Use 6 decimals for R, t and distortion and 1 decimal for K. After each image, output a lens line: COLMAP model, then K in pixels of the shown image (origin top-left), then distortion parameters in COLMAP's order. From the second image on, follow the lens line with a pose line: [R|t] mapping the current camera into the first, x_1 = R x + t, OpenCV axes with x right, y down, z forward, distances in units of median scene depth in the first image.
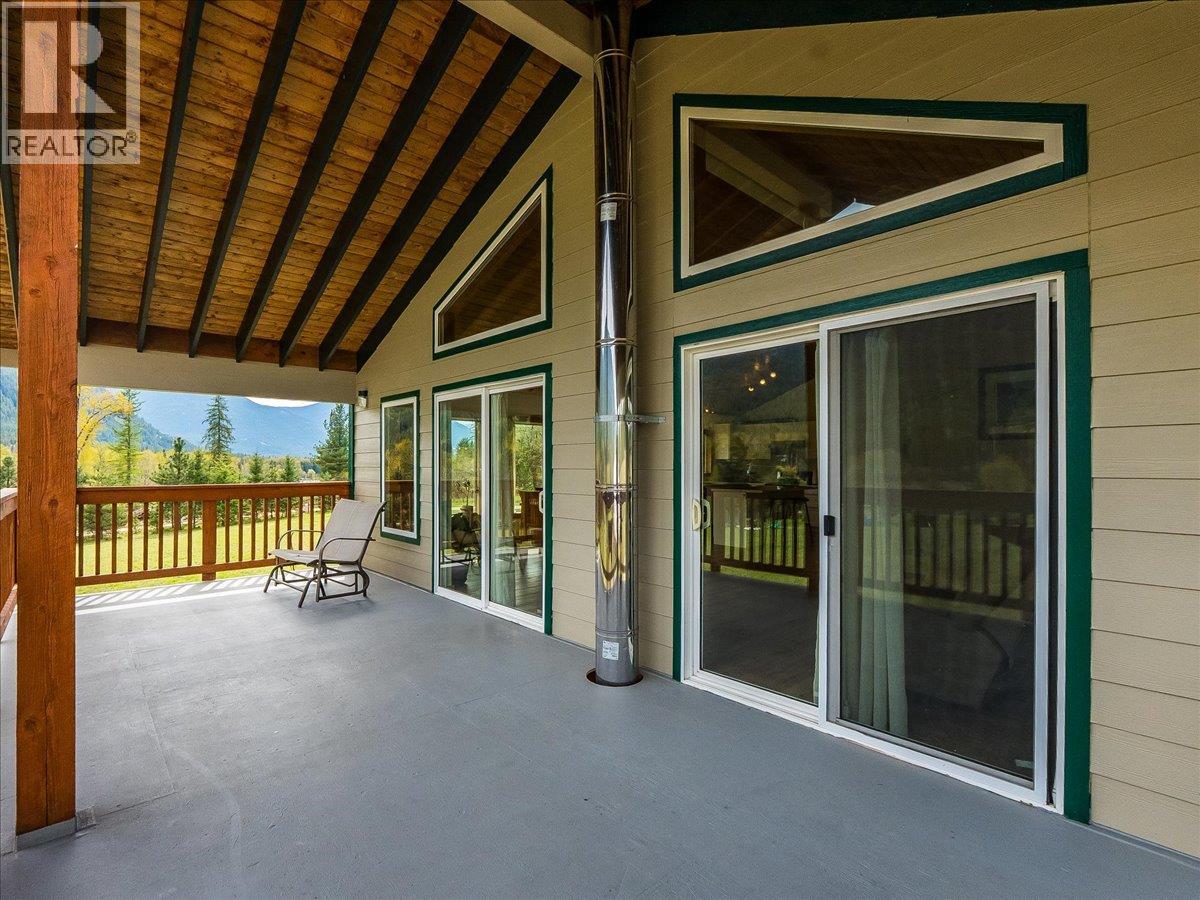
lens RADIAL K [[567.6, 0, 595.0], [0, 567.6, 467.0], [0, 0, 1]] dist [-0.015489, -0.000207]
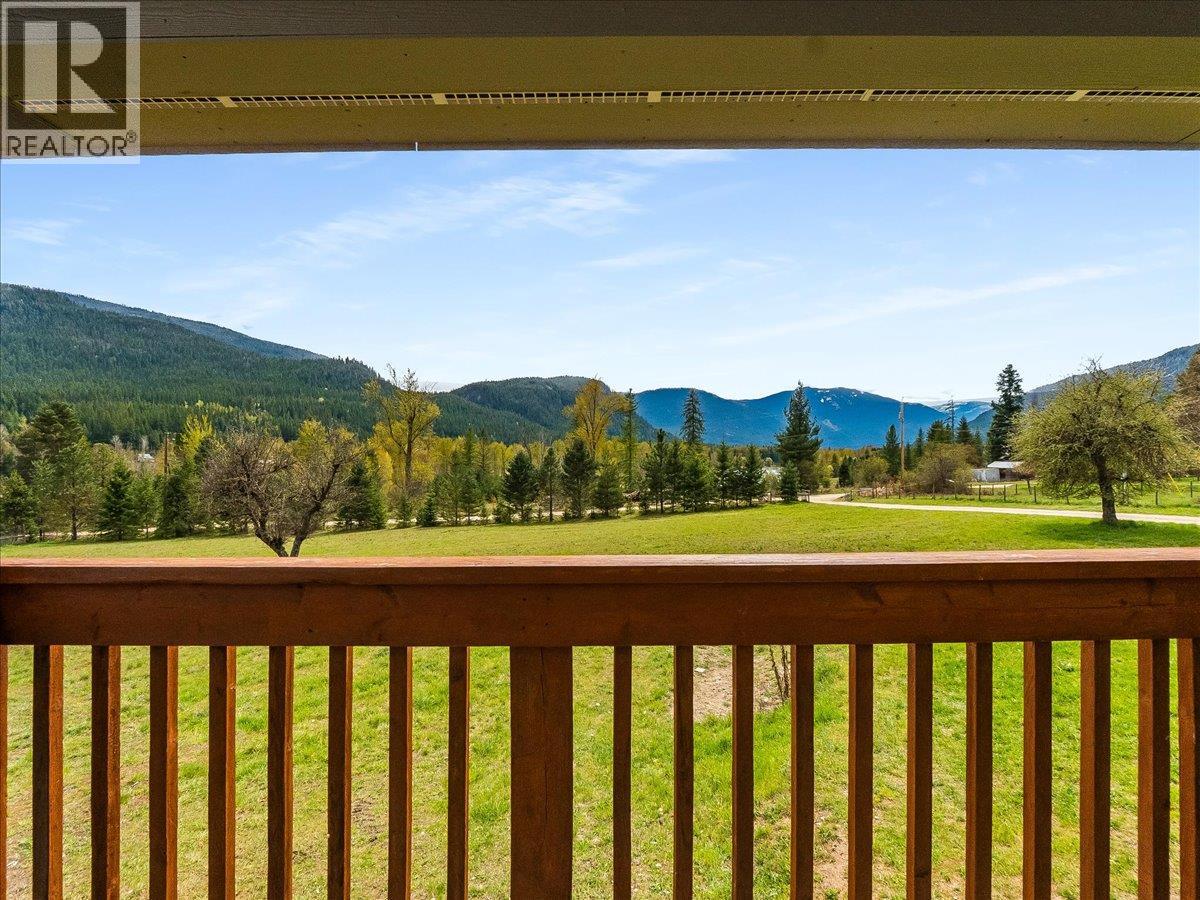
lens RADIAL K [[576.1, 0, 600.7], [0, 576.1, 445.9], [0, 0, 1]] dist [-0.013868, -0.000202]
pose [[0.732677, -0.012732, -0.680457, -0.578280], [0.002255, 0.999865, -0.016280, -0.010294], [0.680572, 0.010393, 0.732607, 0.917516]]
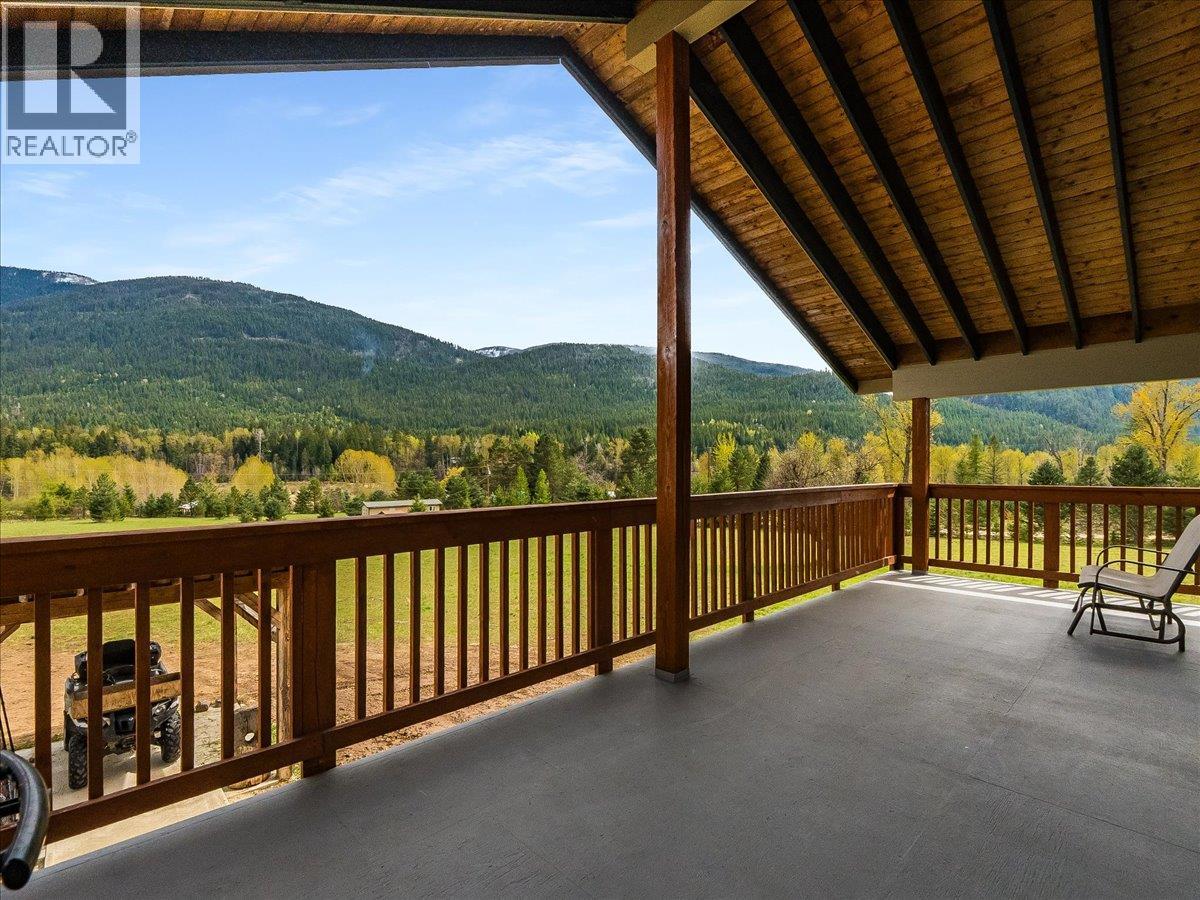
lens RADIAL K [[575.4, 0, 596.7], [0, 575.4, 472.5], [0, 0, 1]] dist [-0.015190, -0.000090]
pose [[0.016872, 0.012419, -0.999781, 0.252568], [-0.001213, 0.999922, 0.012400, -0.001793], [0.999857, 0.001003, 0.016885, 0.229810]]
